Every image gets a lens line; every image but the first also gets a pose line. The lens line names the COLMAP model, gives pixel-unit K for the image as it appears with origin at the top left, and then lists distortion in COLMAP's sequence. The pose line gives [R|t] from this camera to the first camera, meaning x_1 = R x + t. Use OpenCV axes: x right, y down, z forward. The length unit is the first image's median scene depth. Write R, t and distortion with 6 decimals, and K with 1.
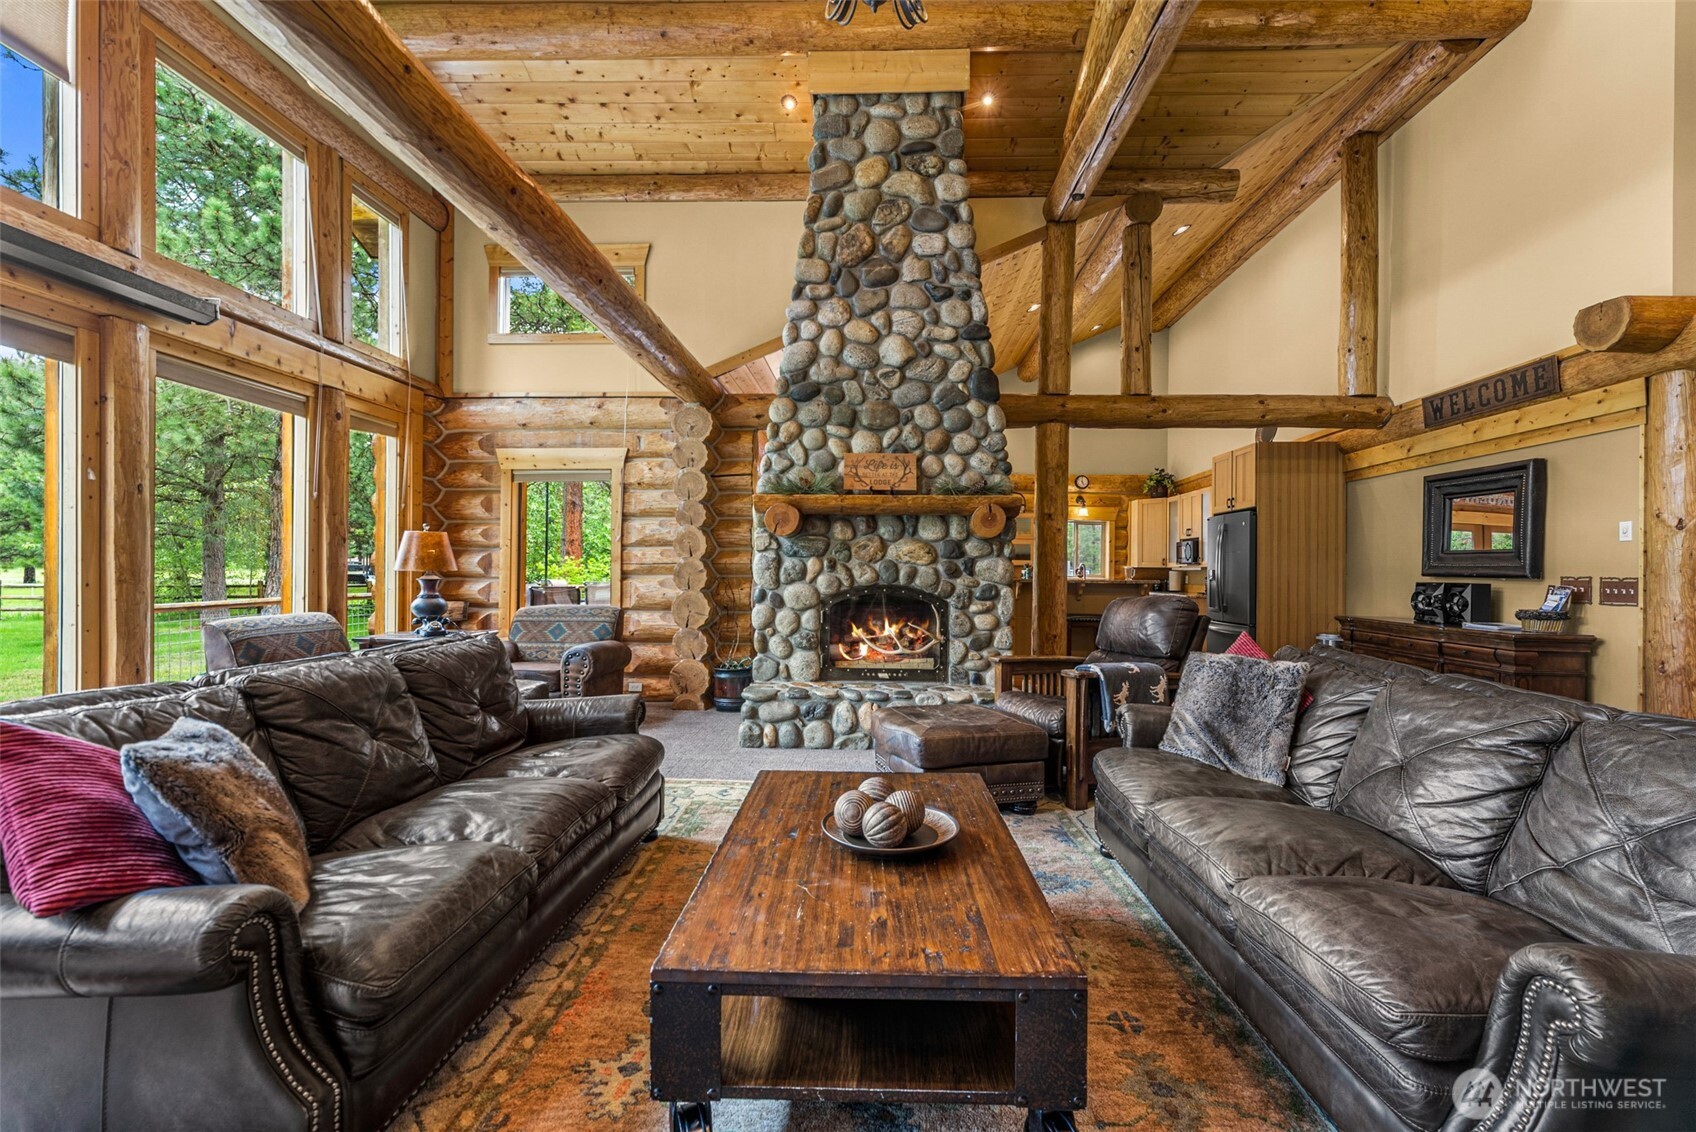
lens RADIAL K [[731.9, 0, 866.4], [0, 731.9, 570.8], [0, 0, 1]] dist [0.000857, 0.000048]
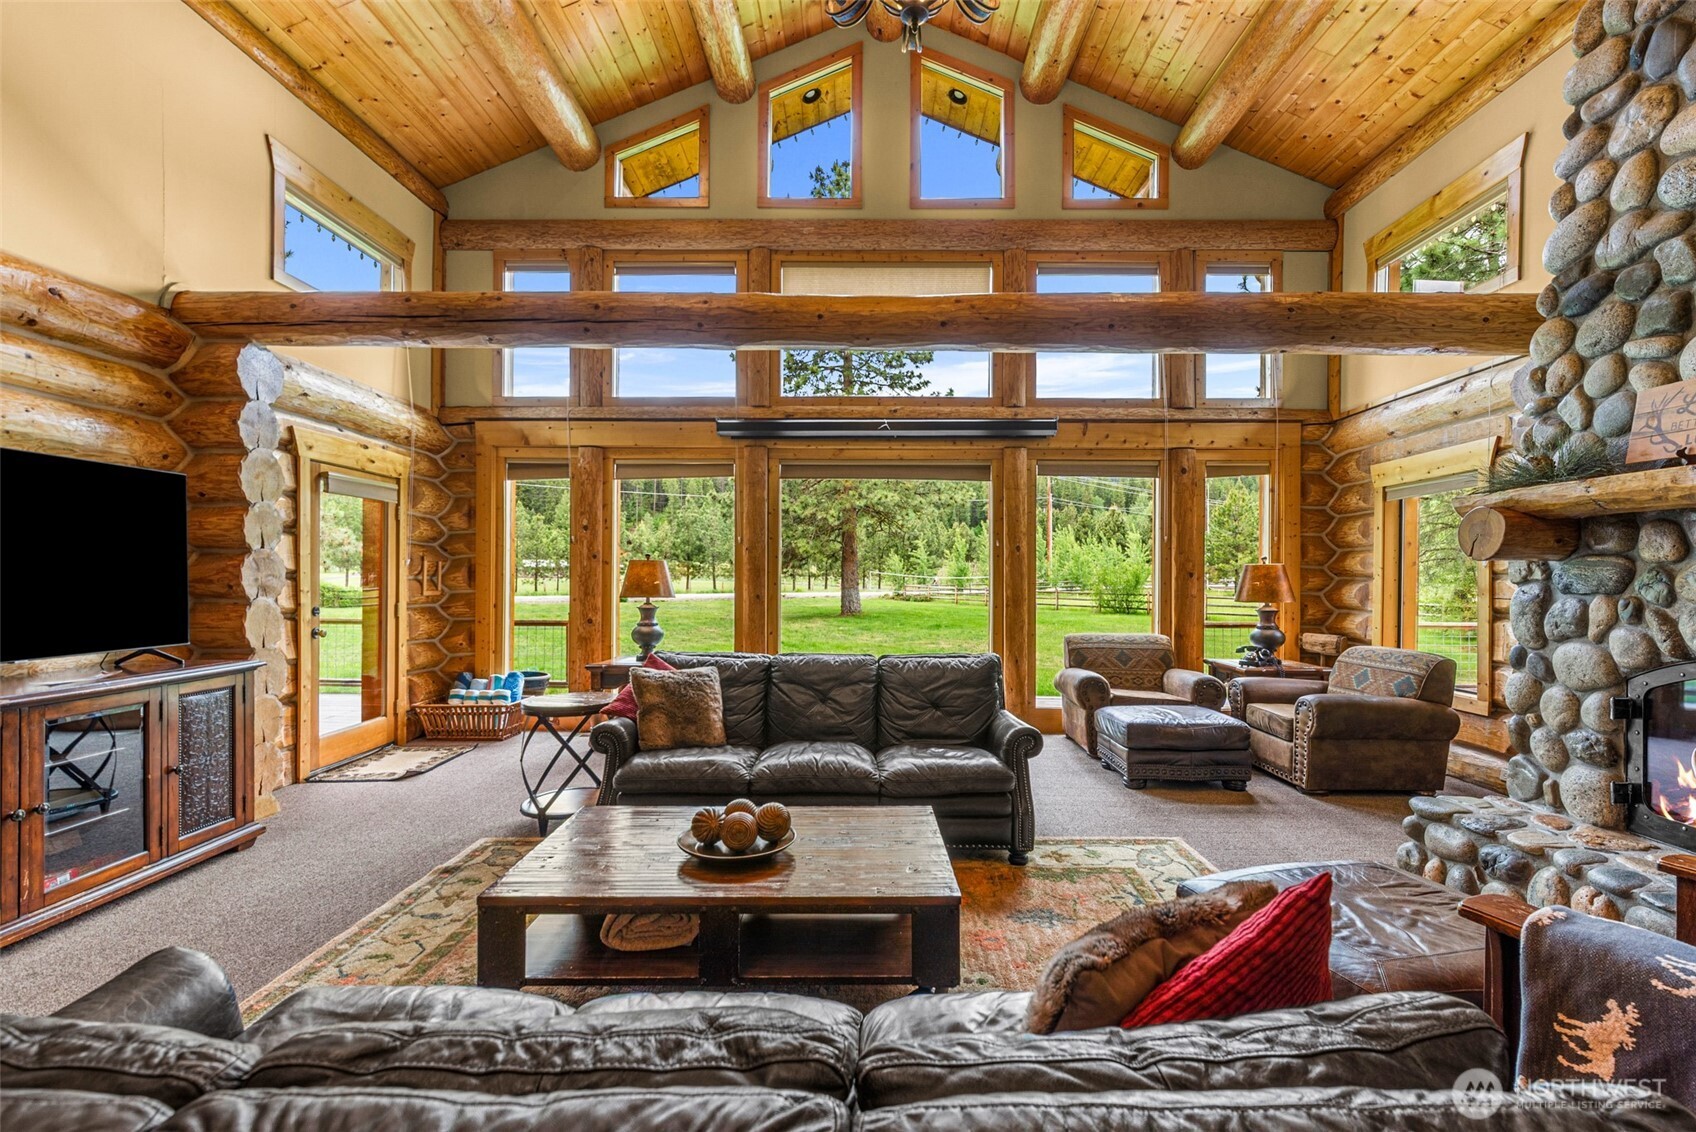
lens RADIAL K [[742.6, 0, 858.2], [0, 742.6, 576.7], [0, 0, 1]] dist [0.000311, 0.000030]
pose [[0.017764, -0.009581, -0.999796, 0.467439], [-0.008190, 0.999919, -0.009728, -0.022637], [0.999809, 0.008361, 0.017684, 0.444197]]
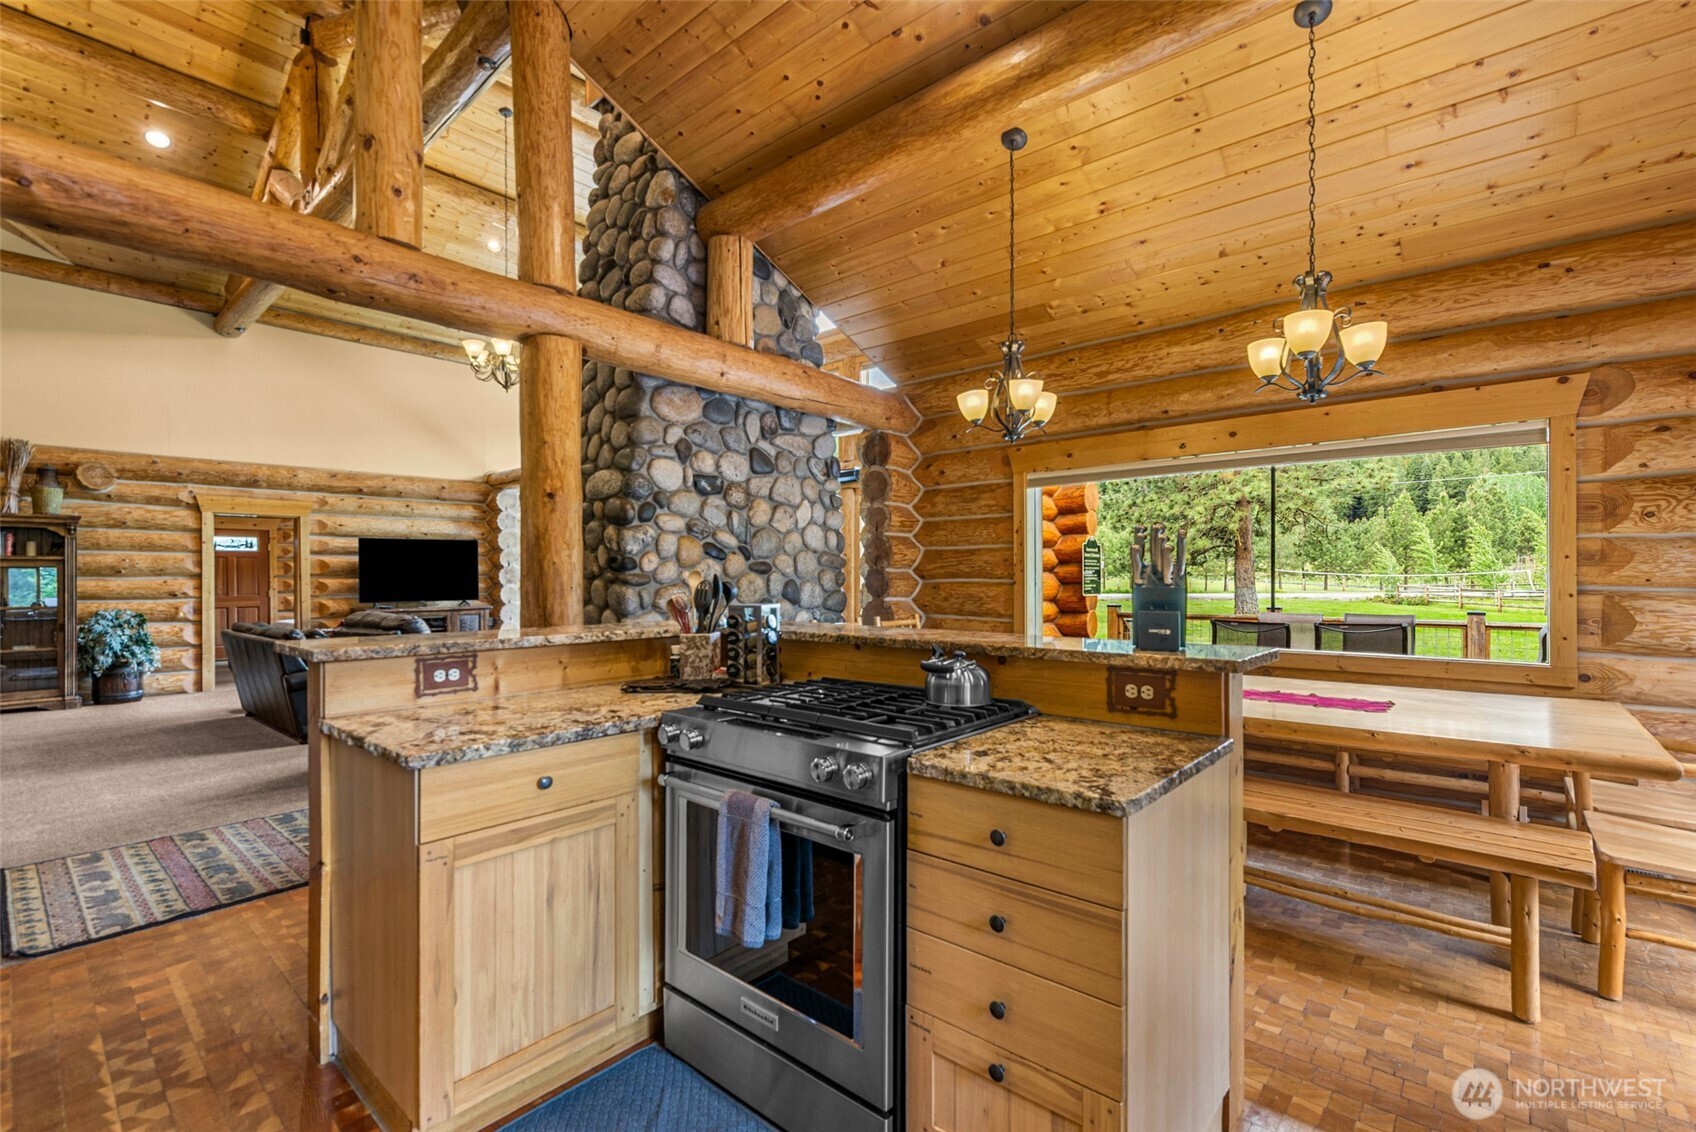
lens RADIAL K [[742.6, 0, 858.2], [0, 742.6, 576.7], [0, 0, 1]] dist [0.000311, 0.000030]
pose [[-0.631178, -0.008777, -0.775588, 0.675926], [-0.005840, 0.999961, -0.006564, -0.016579], [0.775616, 0.000386, -0.631205, 1.896417]]
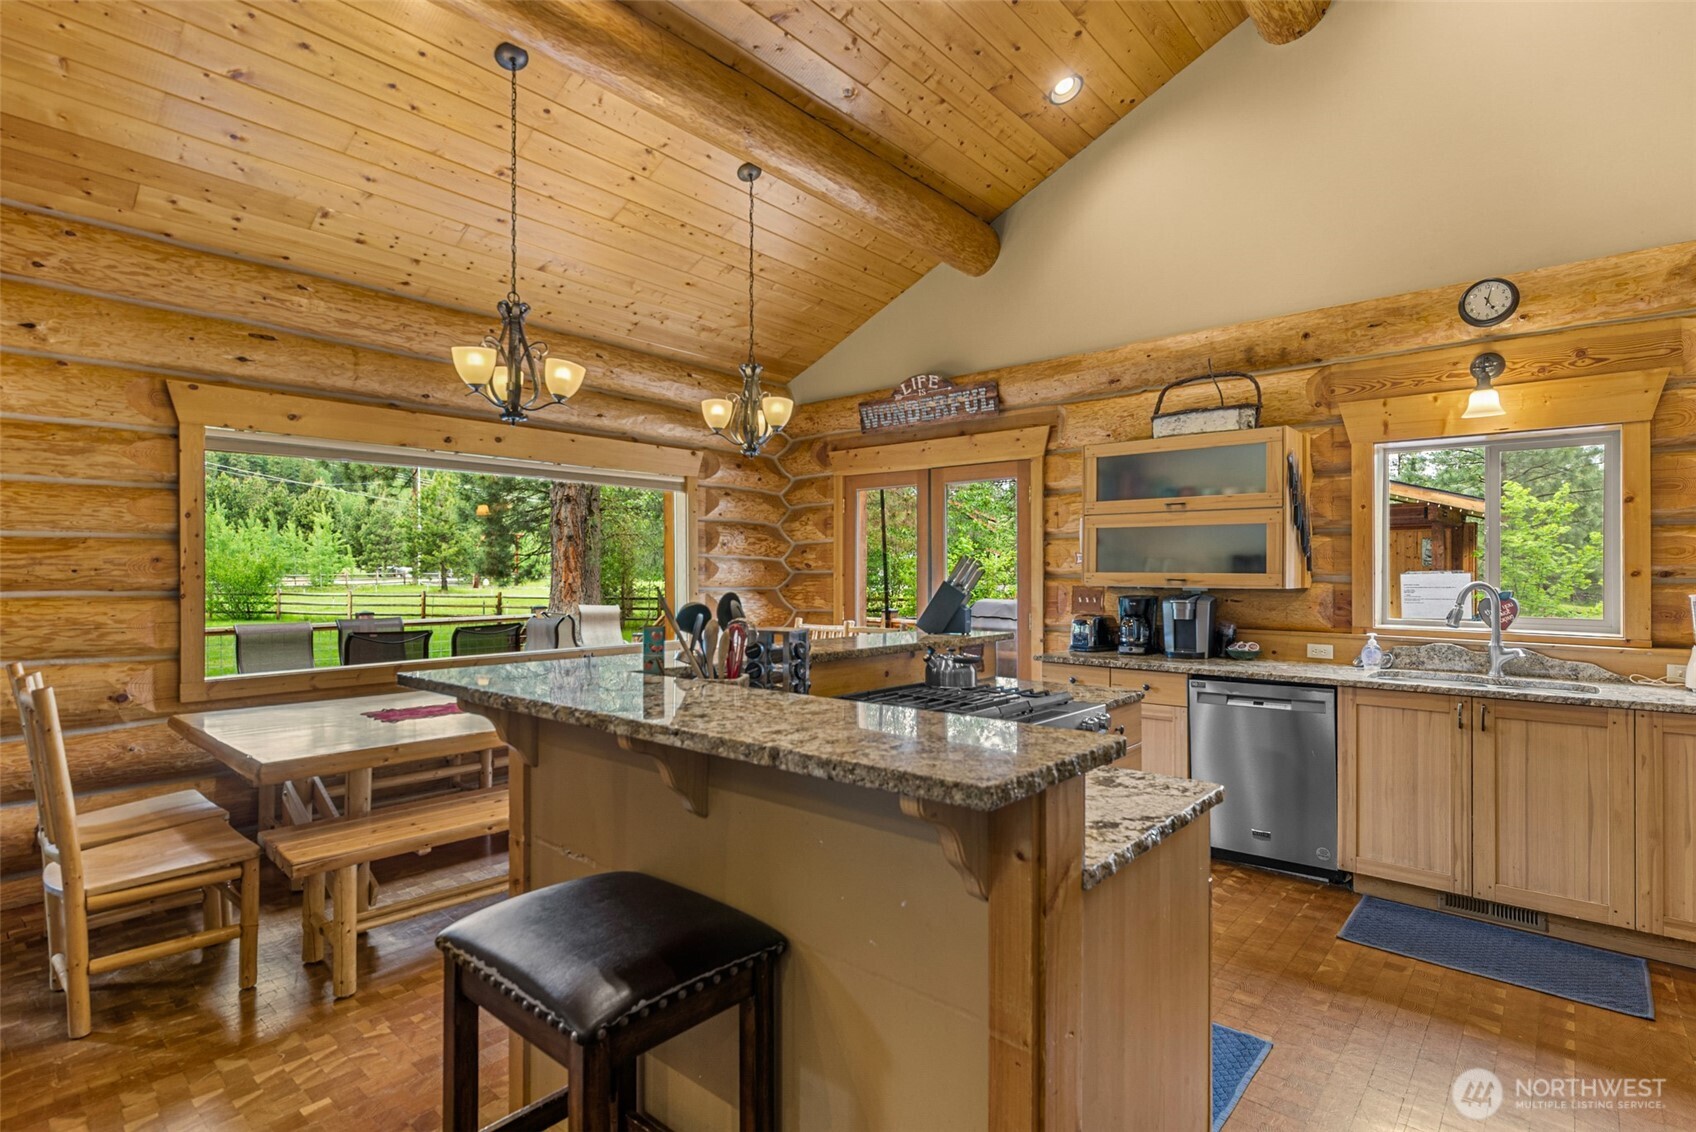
lens RADIAL K [[835.2, 0, 852.8], [0, 835.2, 571.4], [0, 0, 1]] dist [-0.001683, 0.000072]
pose [[0.774134, -0.010492, -0.632935, 0.654940], [0.006587, 0.999942, -0.008520, -0.027439], [0.632988, 0.002427, 0.774158, 1.234906]]
